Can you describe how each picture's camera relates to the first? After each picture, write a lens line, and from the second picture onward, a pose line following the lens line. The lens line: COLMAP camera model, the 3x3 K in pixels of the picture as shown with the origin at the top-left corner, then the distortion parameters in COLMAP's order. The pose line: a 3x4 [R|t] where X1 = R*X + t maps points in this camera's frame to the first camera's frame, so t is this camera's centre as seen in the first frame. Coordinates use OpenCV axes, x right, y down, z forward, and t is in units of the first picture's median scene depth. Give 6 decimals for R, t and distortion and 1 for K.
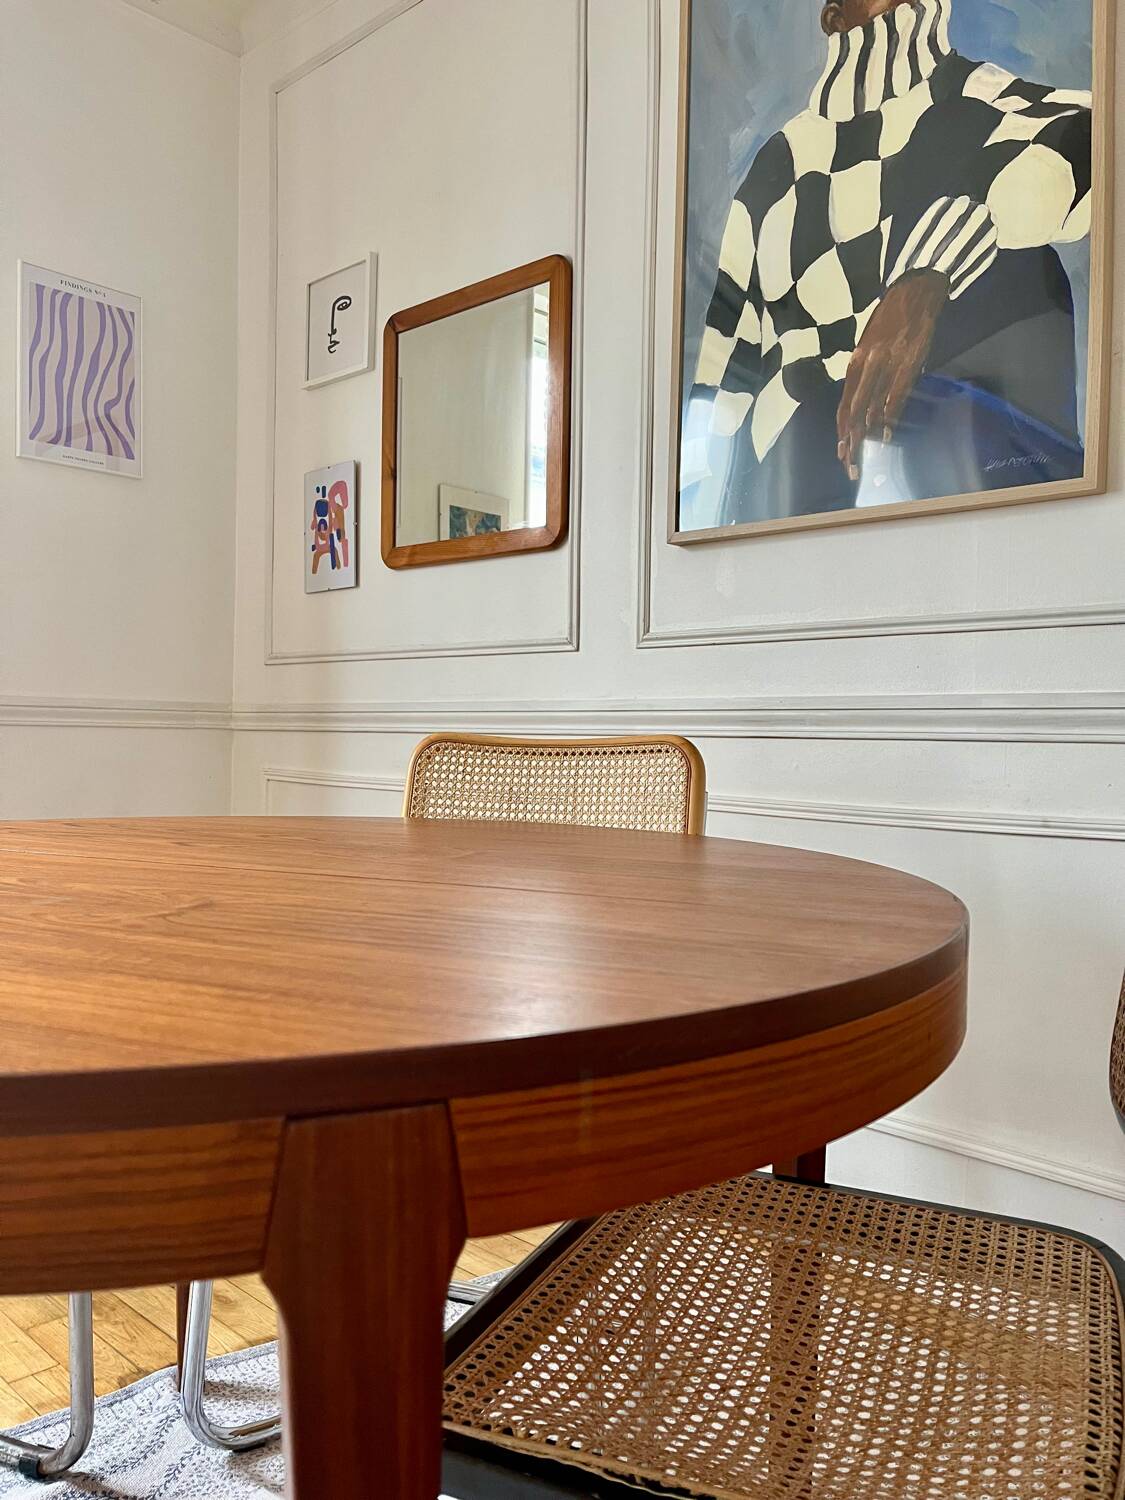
lens RADIAL K [[1129.8, 0, 555.9], [0, 1129.8, 749.2], [0, 0, 1]] dist [0.068211, -0.097708]
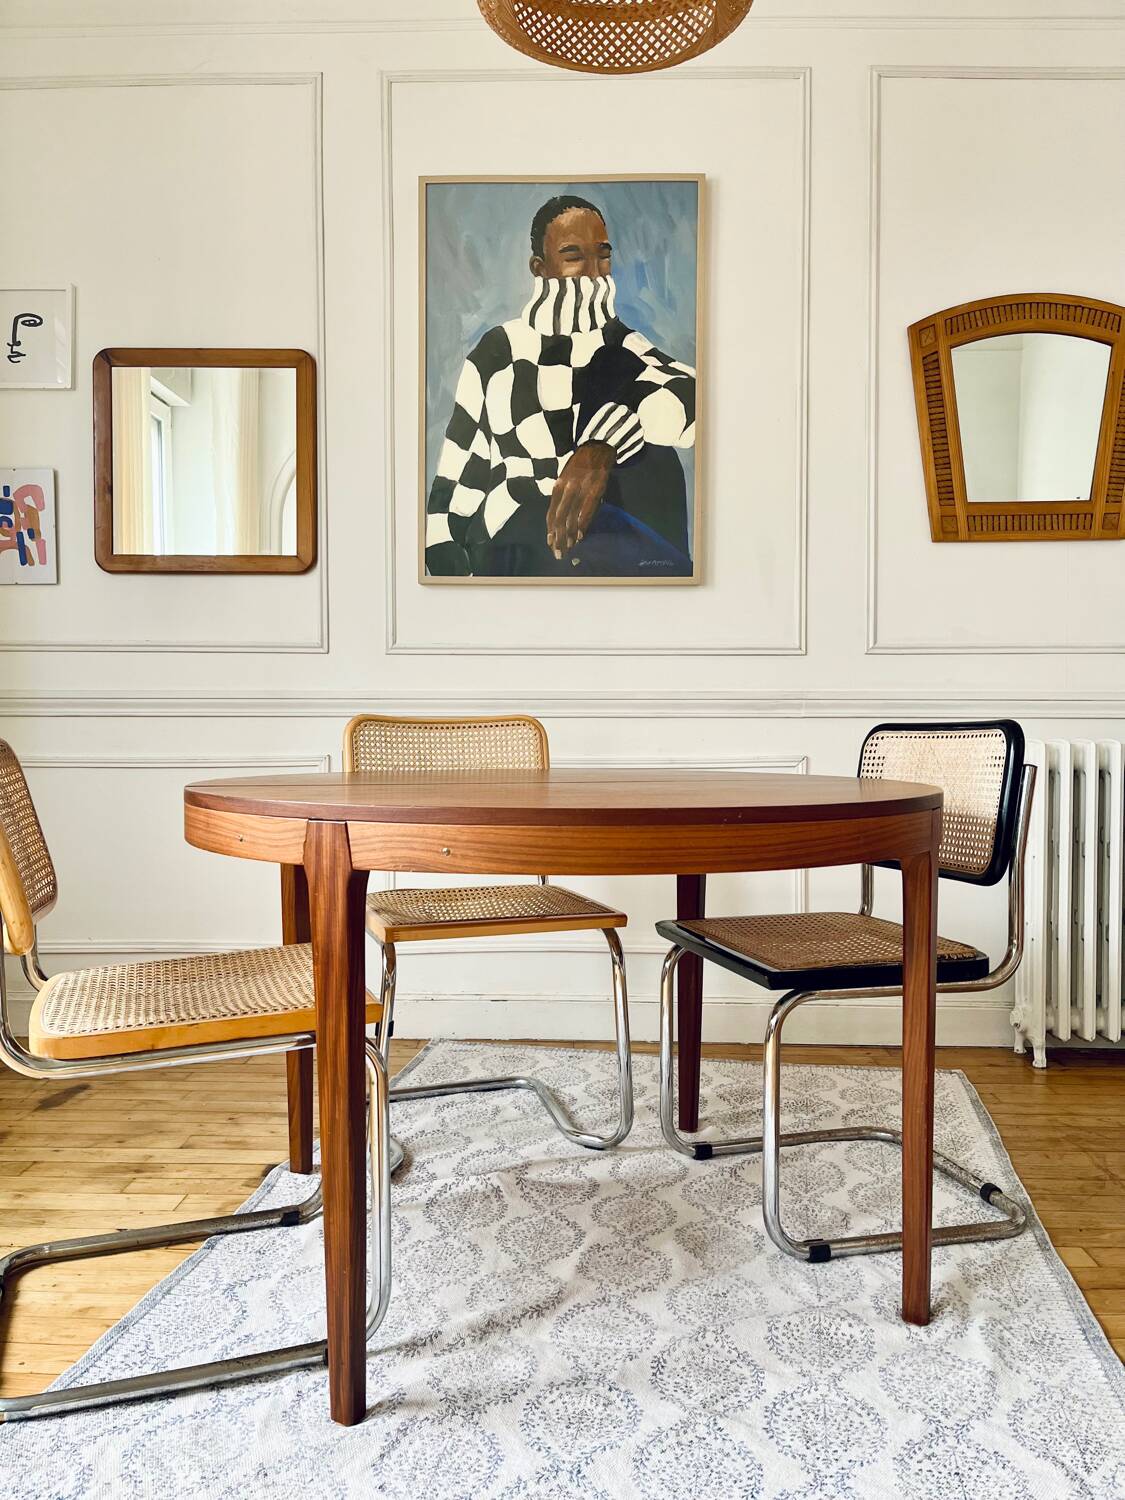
lens RADIAL K [[1129.8, 0, 566.6], [0, 1129.8, 754.0], [0, 0, 1]] dist [0.068211, -0.097708]
pose [[0.751366, -0.031489, 0.659134, -0.785356], [0.019092, 0.999480, 0.025984, 0.002434], [-0.659610, -0.006939, 0.751576, -0.227954]]
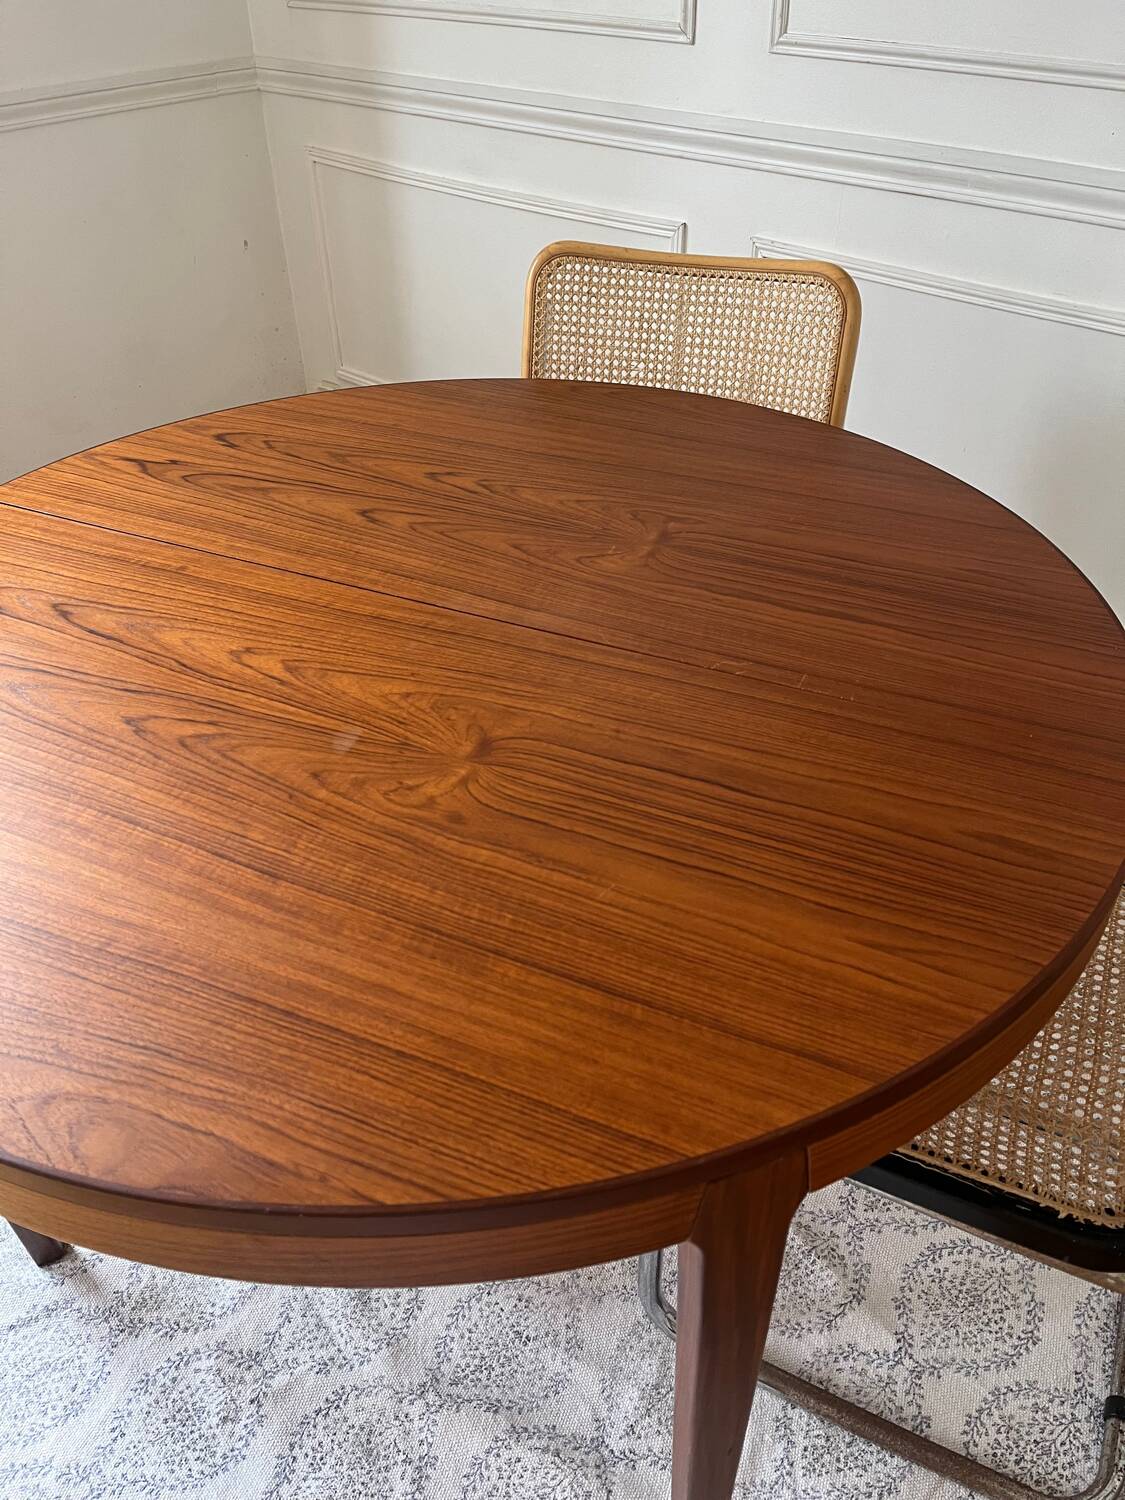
lens RADIAL K [[1129.8, 0, 570.1], [0, 1129.8, 753.5], [0, 0, 1]] dist [0.068211, -0.097708]
pose [[0.999468, -0.024768, -0.021214, -0.078312], [0.032556, 0.795319, 0.605316, -0.219958], [0.001879, -0.605685, 0.795702, 0.033469]]
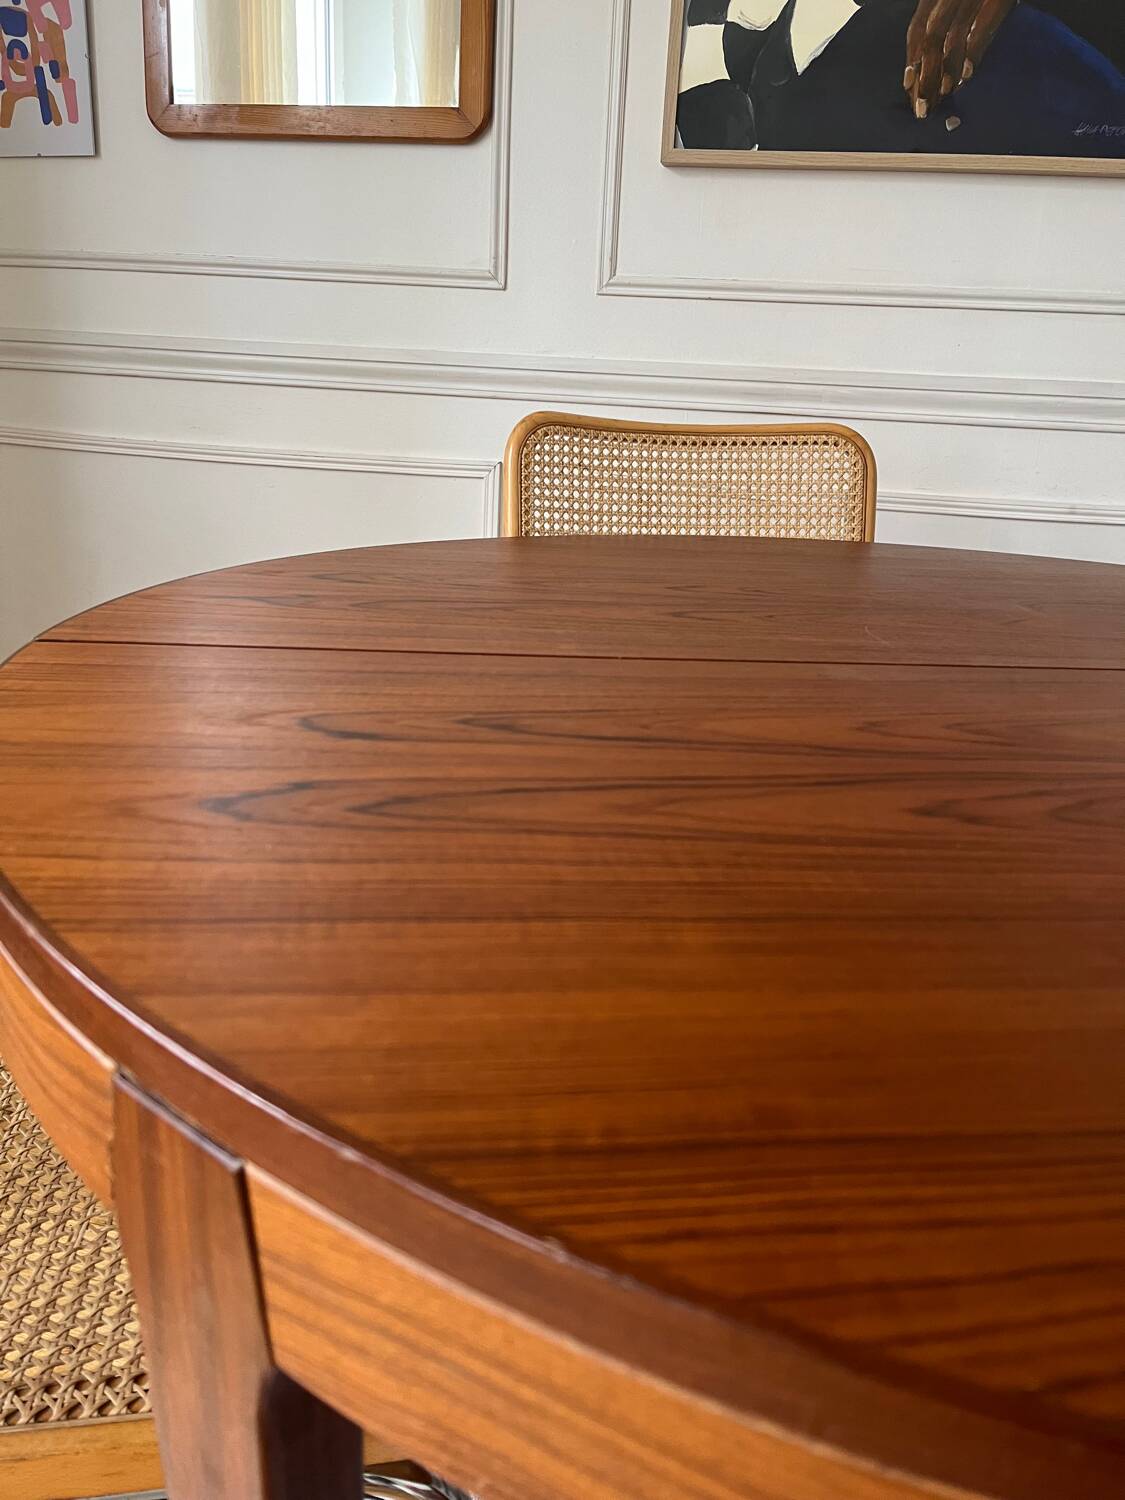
lens RADIAL K [[1129.8, 0, 575.9], [0, 1129.8, 737.9], [0, 0, 1]] dist [0.068211, -0.097708]
pose [[0.861371, -0.128935, 0.491341, -0.455846], [-0.029685, 0.952822, 0.302074, -0.034984], [-0.507108, -0.274783, 0.816906, 0.263404]]
